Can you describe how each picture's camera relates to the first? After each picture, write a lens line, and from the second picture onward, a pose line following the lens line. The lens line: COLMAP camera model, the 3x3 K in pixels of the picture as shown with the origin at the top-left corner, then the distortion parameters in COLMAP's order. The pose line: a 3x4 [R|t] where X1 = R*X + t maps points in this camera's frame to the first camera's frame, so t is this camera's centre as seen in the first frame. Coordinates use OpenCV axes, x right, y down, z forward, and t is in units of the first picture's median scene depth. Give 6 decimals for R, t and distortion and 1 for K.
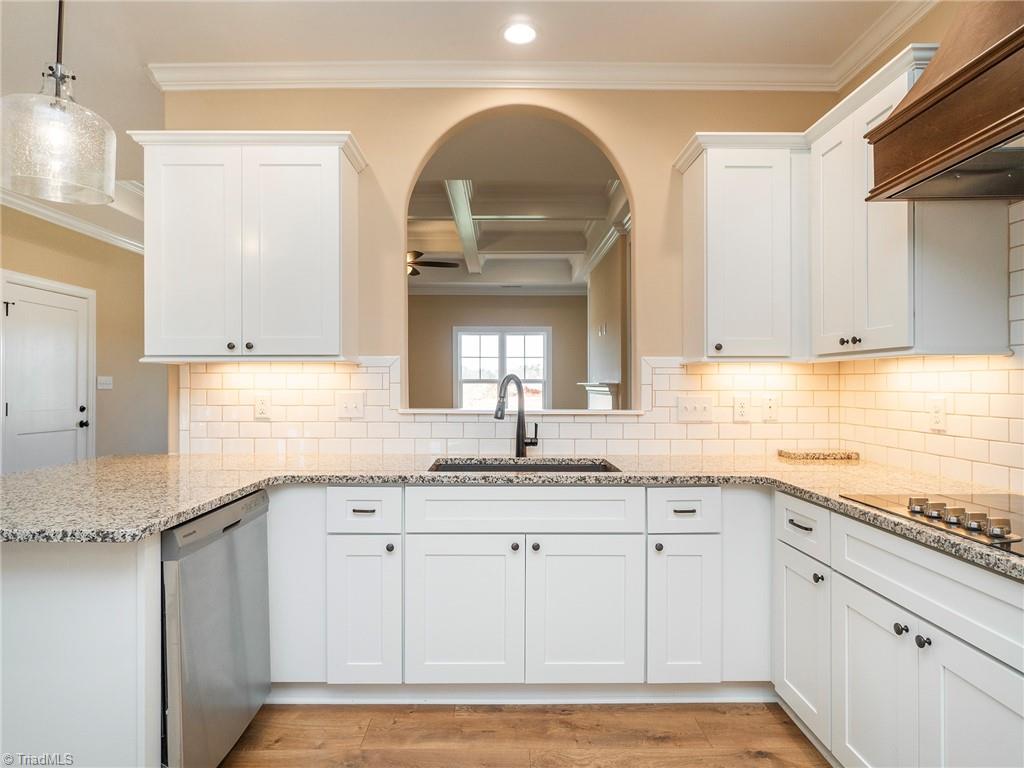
lens RADIAL K [[613.7, 0, 512.0], [0, 613.7, 384.0], [0, 0, 1]] dist [-0.000346, 0.000177]
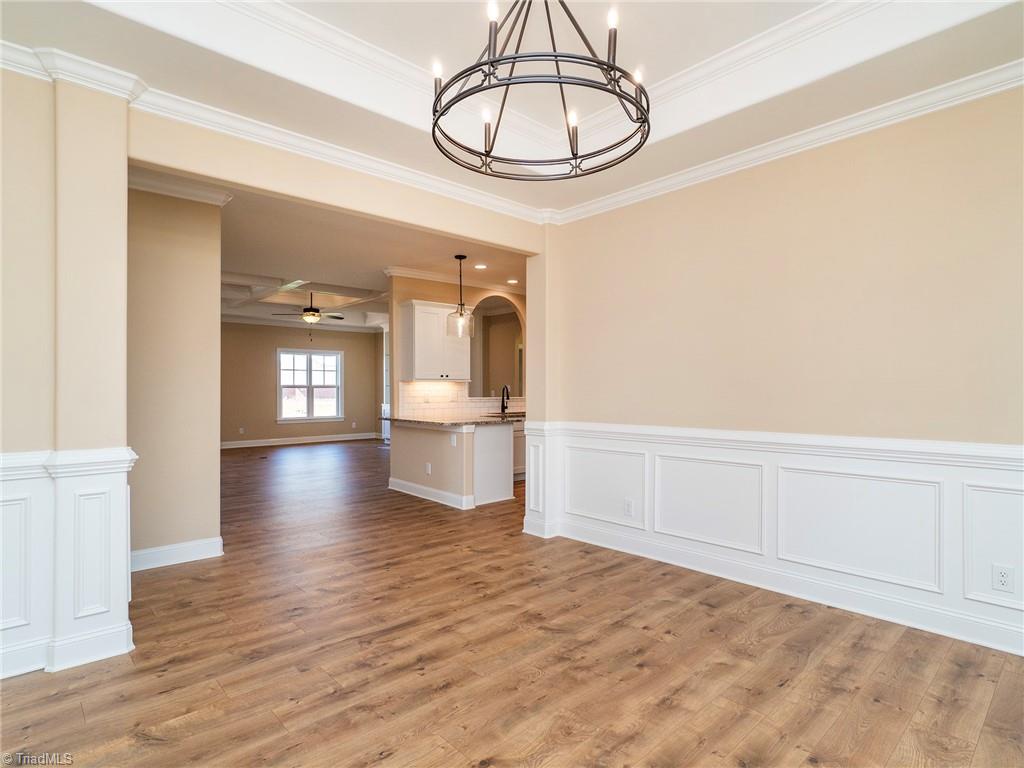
lens RADIAL K [[566.5, 0, 512.0], [0, 566.5, 384.0], [0, 0, 1]] dist [0.150163, 0.000137]
pose [[0.753812, 0.005840, 0.657065, -2.231495], [-0.001150, 0.999971, -0.007568, -0.003431], [-0.657090, 0.004949, 0.753796, -1.438343]]
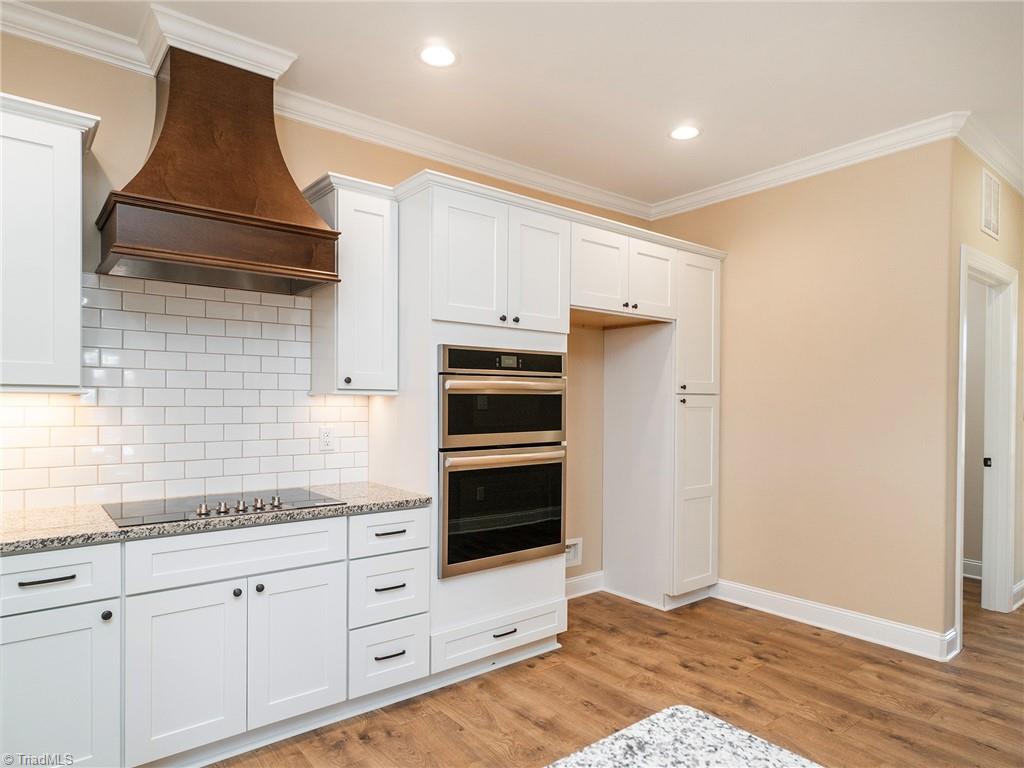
lens RADIAL K [[618.1, 0, 532.3], [0, 618.1, 408.4], [0, 0, 1]] dist [0.002382, 0.000508]
pose [[-0.634070, -0.009211, 0.773221, -0.604898], [-0.005598, 0.999958, 0.007321, -0.028105], [-0.773255, 0.000314, -0.634095, 0.918670]]
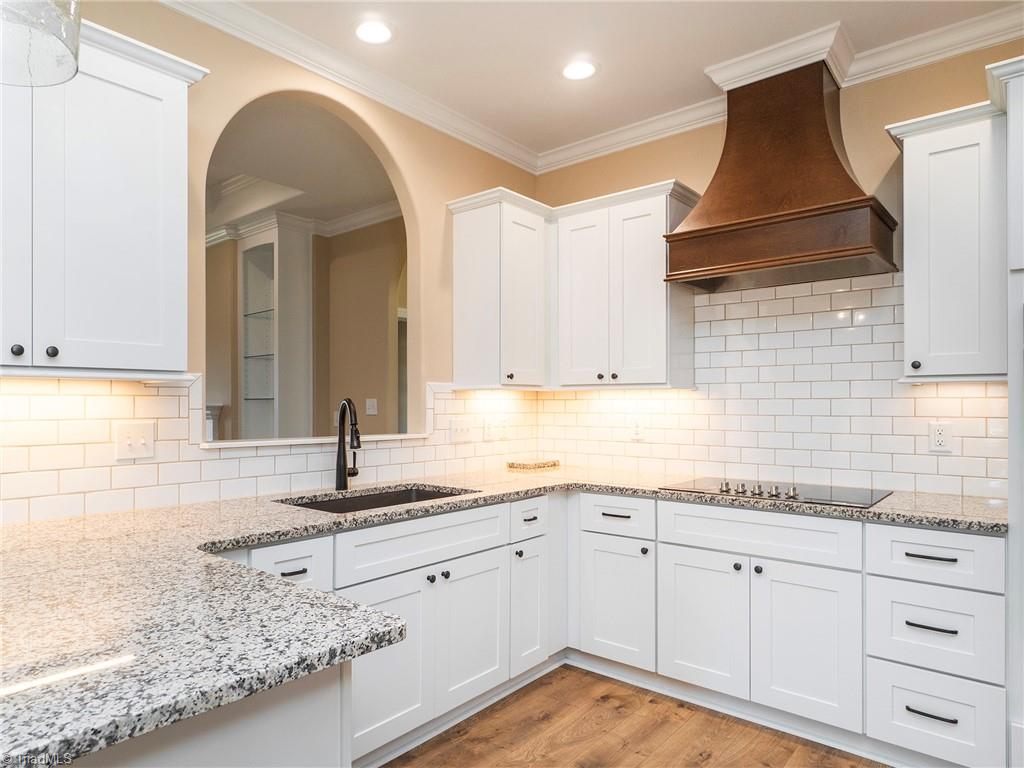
lens RADIAL K [[647.1, 0, 471.0], [0, 647.1, 402.4], [0, 0, 1]] dist [0.005577, -0.000329]
pose [[0.667962, 0.000463, 0.744195, -0.697438], [0.000433, 0.999999, -0.001011, -0.011112], [-0.744195, 0.000997, 0.667961, 0.268343]]
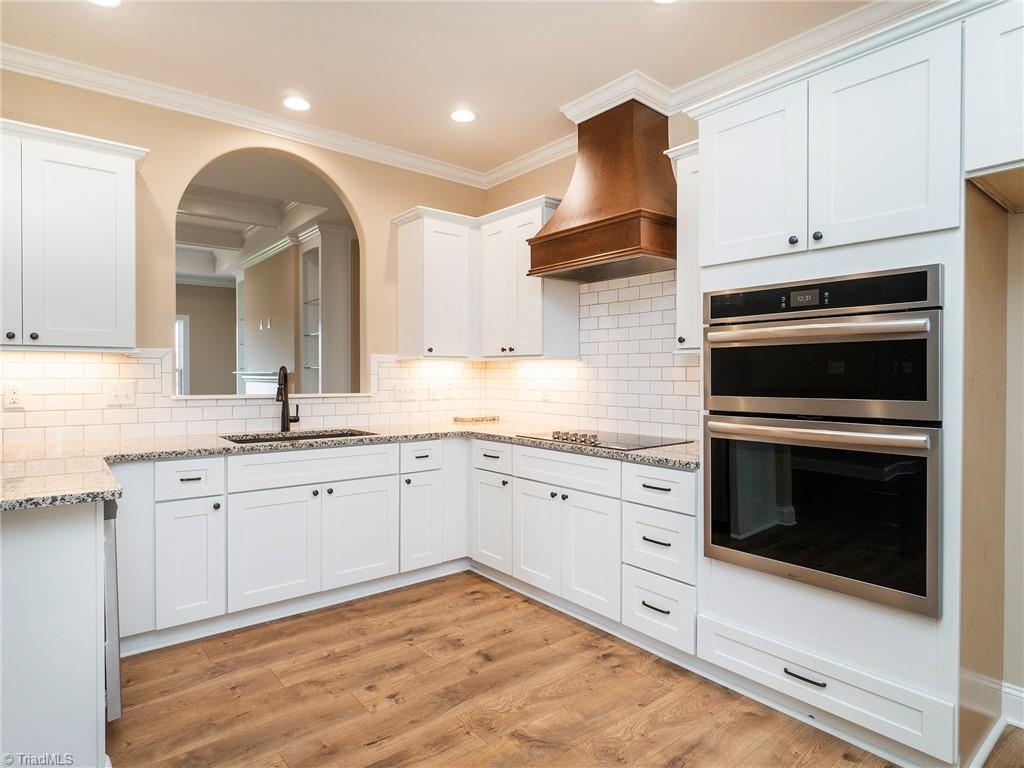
lens RADIAL K [[579.6, 0, 513.2], [0, 579.6, 380.4], [0, 0, 1]] dist [-0.004873, -0.000246]
pose [[0.778341, -0.005325, 0.627820, -0.452607], [-0.003000, 0.999921, 0.012200, -0.003000], [-0.627835, -0.011379, 0.778263, -0.274380]]
